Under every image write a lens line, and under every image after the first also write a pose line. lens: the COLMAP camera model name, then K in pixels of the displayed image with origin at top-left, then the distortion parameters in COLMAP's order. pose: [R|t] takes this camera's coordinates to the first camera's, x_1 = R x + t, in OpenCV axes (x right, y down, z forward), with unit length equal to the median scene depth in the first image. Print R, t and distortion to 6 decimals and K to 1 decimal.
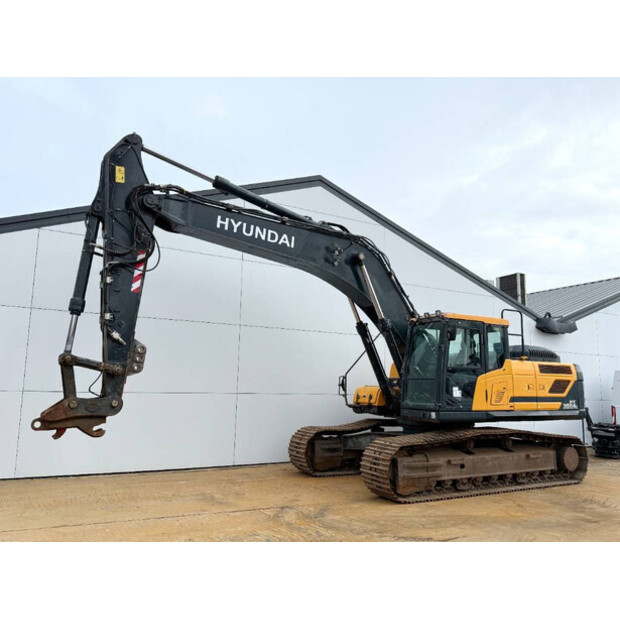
lens RADIAL K [[517.6, 0, 310.0], [0, 517.6, 310.0], [0, 0, 1]] dist [0.139780, -0.250461]
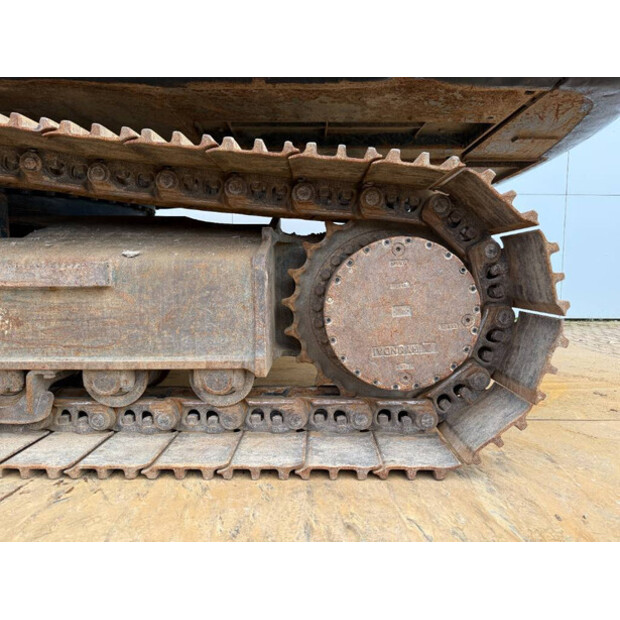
lens RADIAL K [[440.1, 0, 310.0], [0, 440.1, 310.0], [0, 0, 1]] dist [0.067596, -0.101843]
pose [[0.863344, 0.024771, -0.504007, 0.601934], [0.089713, 0.975348, 0.201612, 0.285373], [0.496577, -0.219276, 0.839839, 0.989149]]
